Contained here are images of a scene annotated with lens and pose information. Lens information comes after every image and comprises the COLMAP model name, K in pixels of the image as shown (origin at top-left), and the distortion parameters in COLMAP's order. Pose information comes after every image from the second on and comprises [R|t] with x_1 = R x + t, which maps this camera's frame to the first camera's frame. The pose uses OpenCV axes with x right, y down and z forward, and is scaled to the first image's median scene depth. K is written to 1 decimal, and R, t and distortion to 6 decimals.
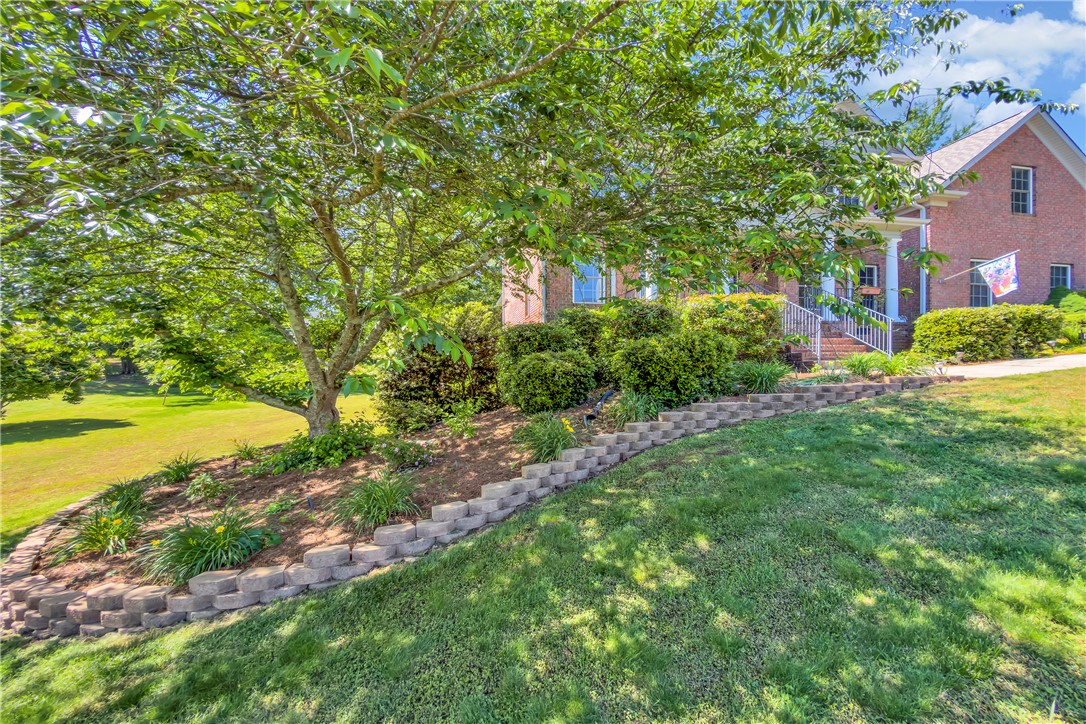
lens RADIAL K [[449.2, 0, 549.4], [0, 449.2, 361.2], [0, 0, 1]] dist [-0.000200, -0.000170]
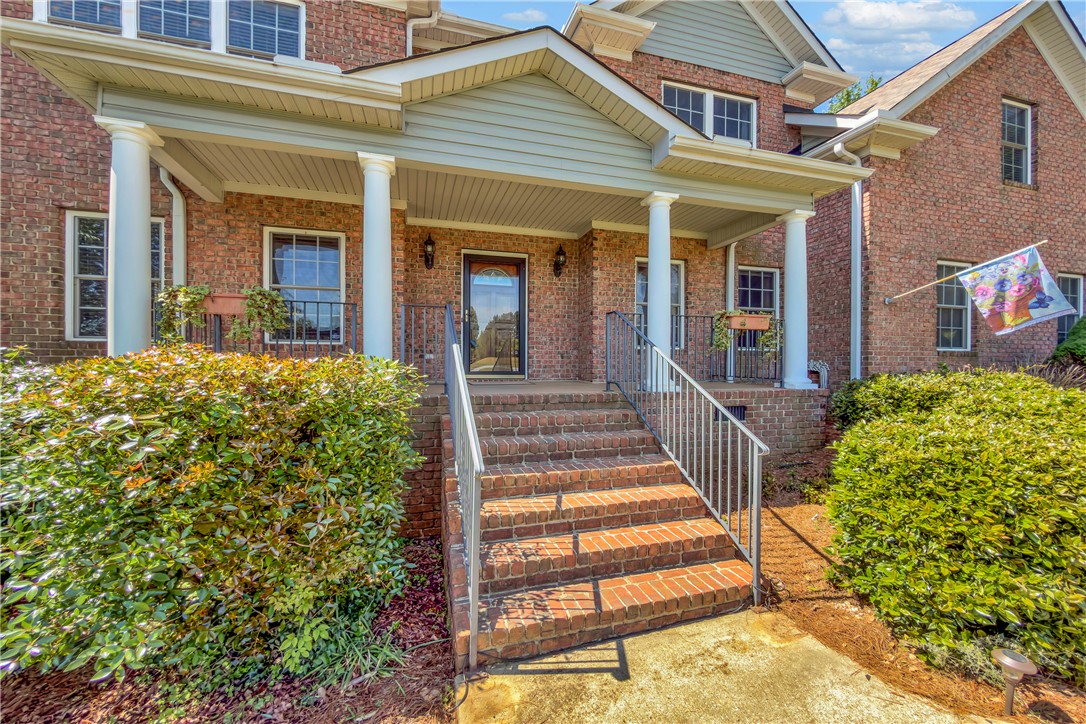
lens RADIAL K [[449.2, 0, 549.4], [0, 449.2, 361.2], [0, 0, 1]] dist [-0.000200, -0.000170]
pose [[0.995431, 0.002280, 0.095456, 0.414881], [-0.002122, 0.999996, -0.001762, -0.101860], [-0.095460, 0.001551, 0.995432, 0.499781]]
